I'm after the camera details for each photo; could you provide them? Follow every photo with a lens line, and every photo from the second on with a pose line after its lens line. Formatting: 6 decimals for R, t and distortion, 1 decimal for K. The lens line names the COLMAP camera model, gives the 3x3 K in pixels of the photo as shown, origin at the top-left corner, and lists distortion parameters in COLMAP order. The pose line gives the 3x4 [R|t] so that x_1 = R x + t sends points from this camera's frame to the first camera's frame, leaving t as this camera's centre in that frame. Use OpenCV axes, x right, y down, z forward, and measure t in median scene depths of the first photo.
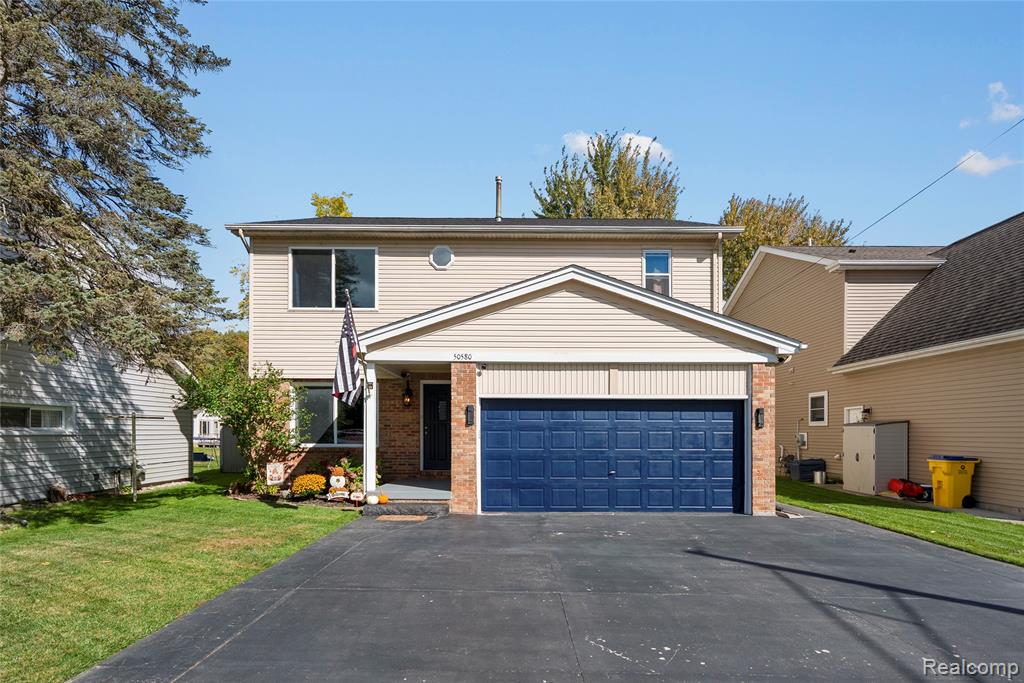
lens RADIAL K [[532.8, 0, 517.6], [0, 532.8, 337.3], [0, 0, 1]] dist [0.001525, 0.001389]
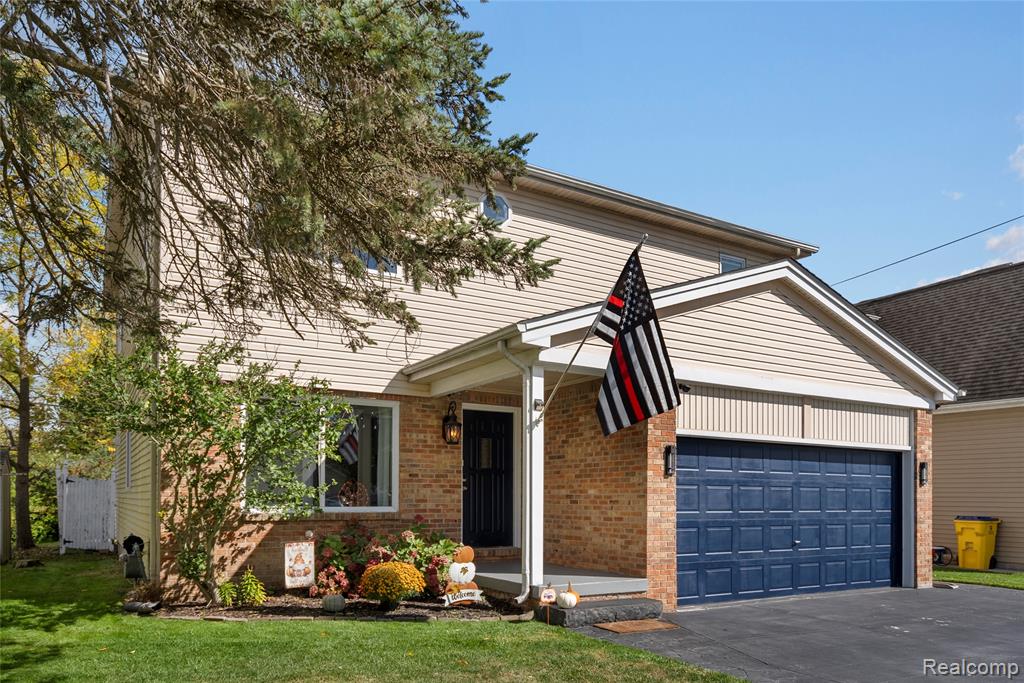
lens RADIAL K [[704.9, 0, 493.8], [0, 704.9, 378.1], [0, 0, 1]] dist [0.003437, 0.001397]
pose [[0.869491, 0.085439, 0.486503, -0.652207], [-0.091478, 0.995742, -0.011379, 0.069610], [-0.485404, -0.034611, 0.873605, 0.327030]]
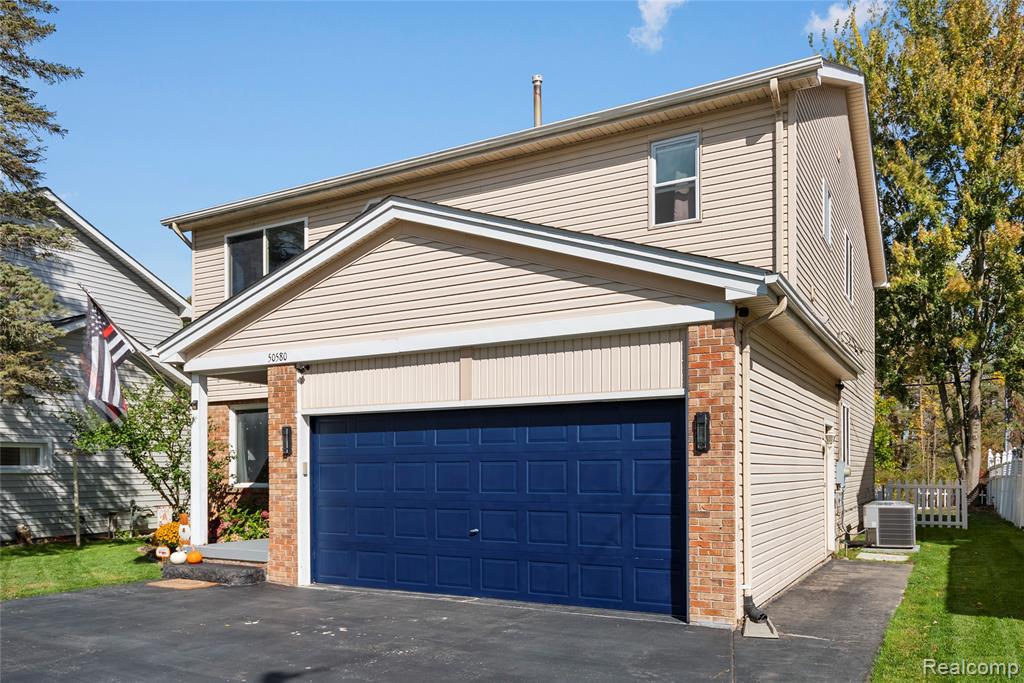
lens RADIAL K [[756.9, 0, 537.2], [0, 756.9, 342.9], [0, 0, 1]] dist [0.006991, 0.001307]
pose [[0.873240, -0.086994, -0.479462, 0.620165], [0.092434, 0.995643, -0.012302, 0.057497], [0.478443, -0.033576, 0.877476, 0.279636]]
